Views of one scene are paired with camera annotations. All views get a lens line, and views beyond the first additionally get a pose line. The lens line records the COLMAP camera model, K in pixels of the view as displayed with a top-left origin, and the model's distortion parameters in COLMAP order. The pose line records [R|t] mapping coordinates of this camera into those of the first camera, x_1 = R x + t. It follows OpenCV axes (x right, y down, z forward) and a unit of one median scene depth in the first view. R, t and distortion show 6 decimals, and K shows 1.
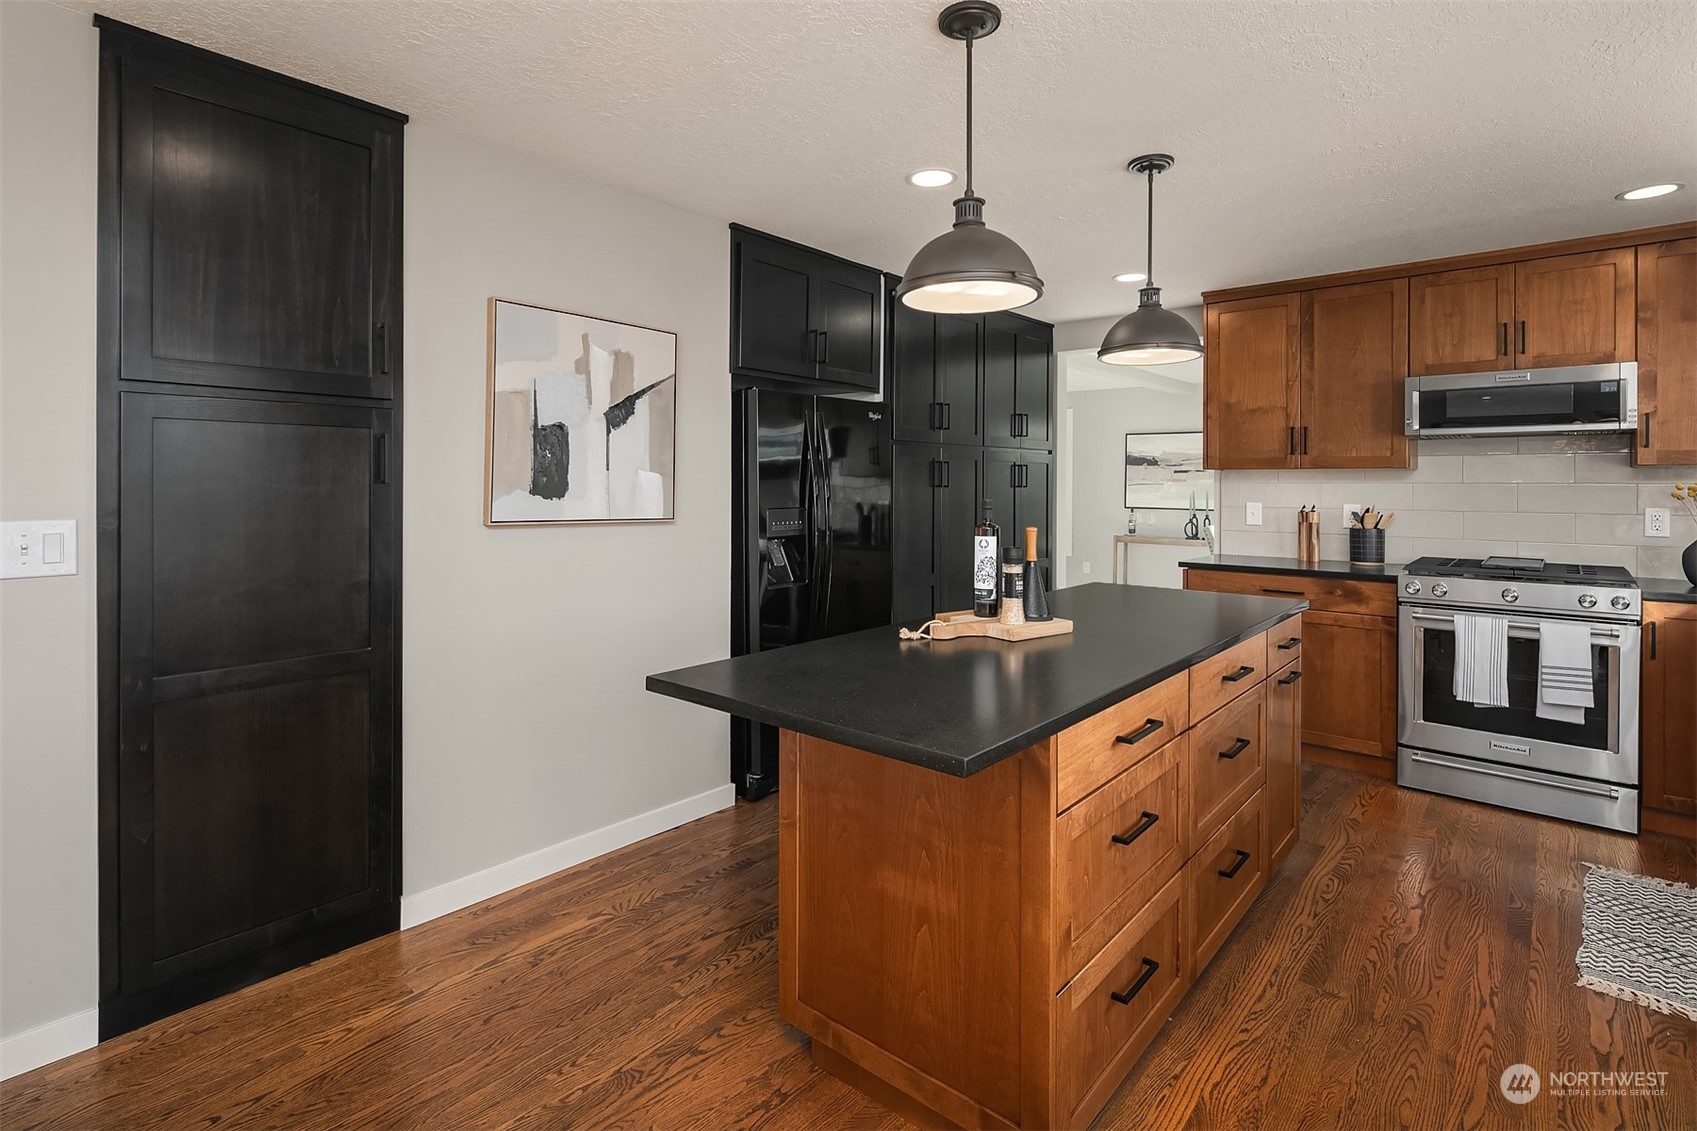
lens RADIAL K [[825.4, 0, 835.8], [0, 825.4, 492.5], [0, 0, 1]] dist [0.002110, -0.003784]
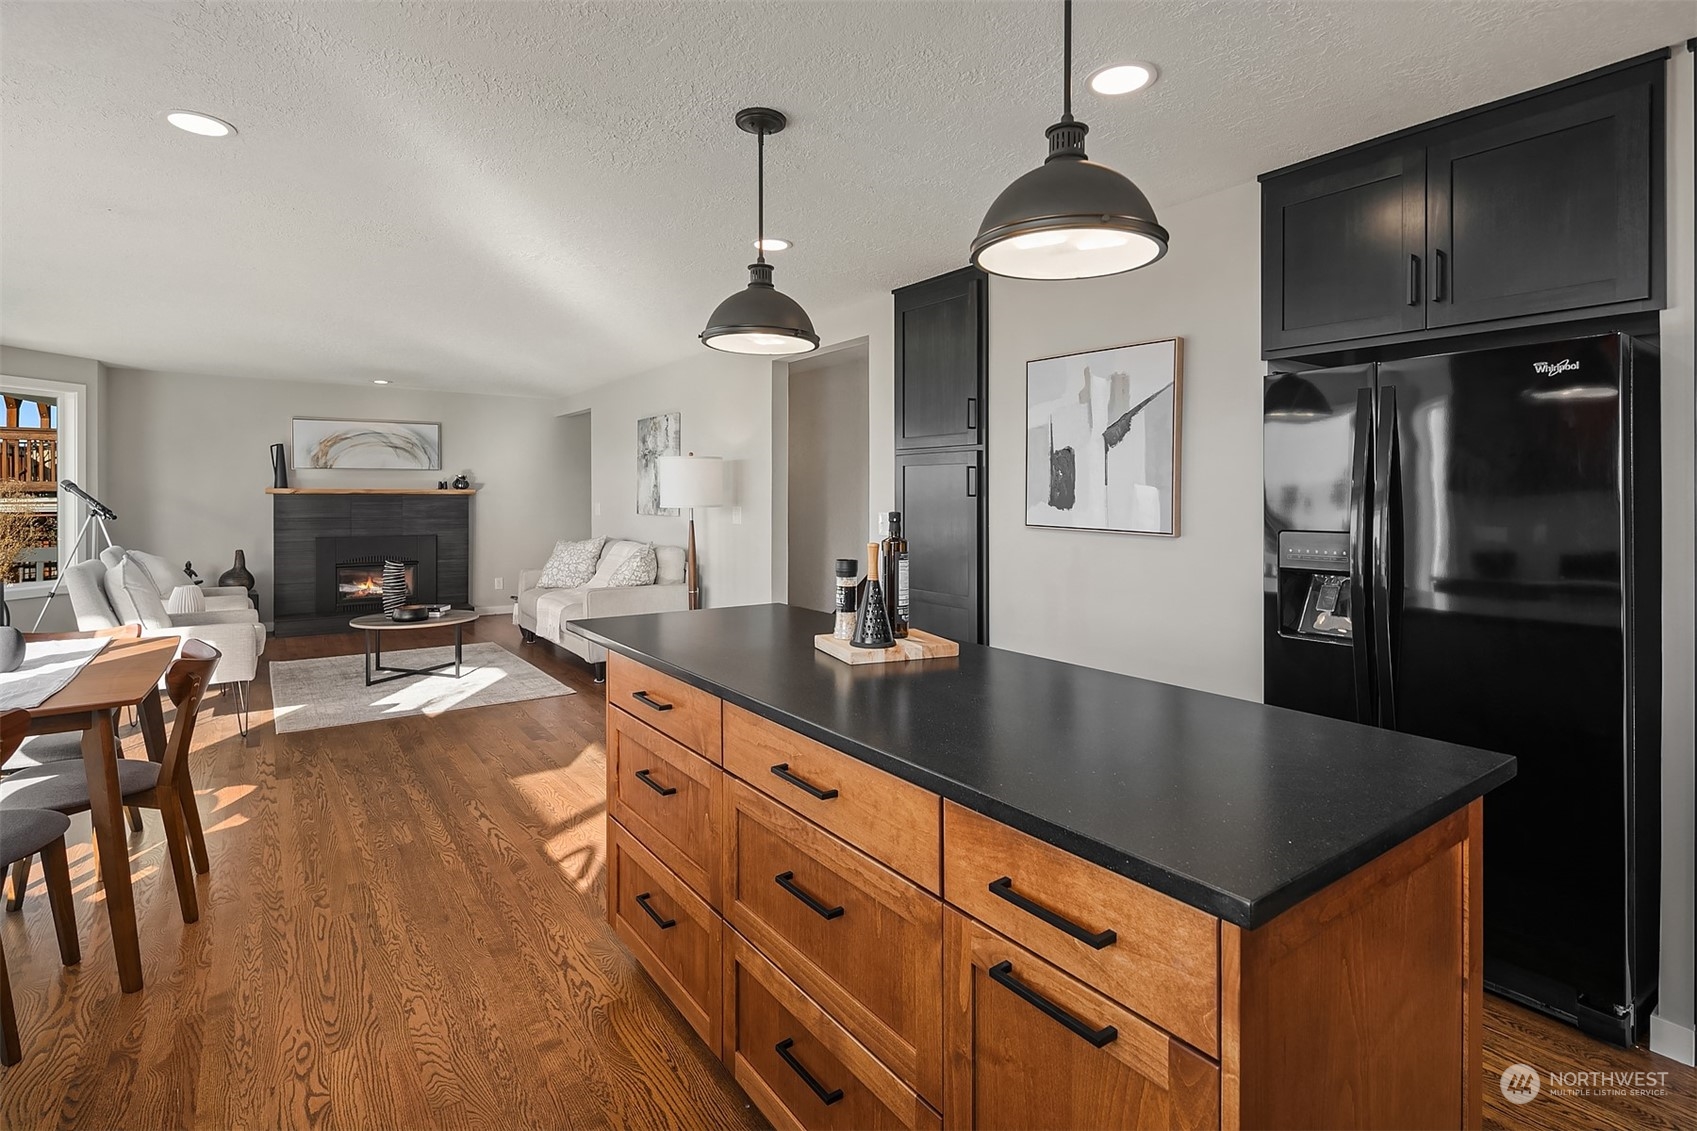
lens RADIAL K [[825.4, 0, 854.2], [0, 825.4, 502.3], [0, 0, 1]] dist [0.002110, -0.003784]
pose [[-0.229331, 0.001273, -0.973348, 0.830839], [-0.016506, 0.999850, 0.005196, -0.003882], [0.973209, 0.017258, -0.229275, 0.880055]]
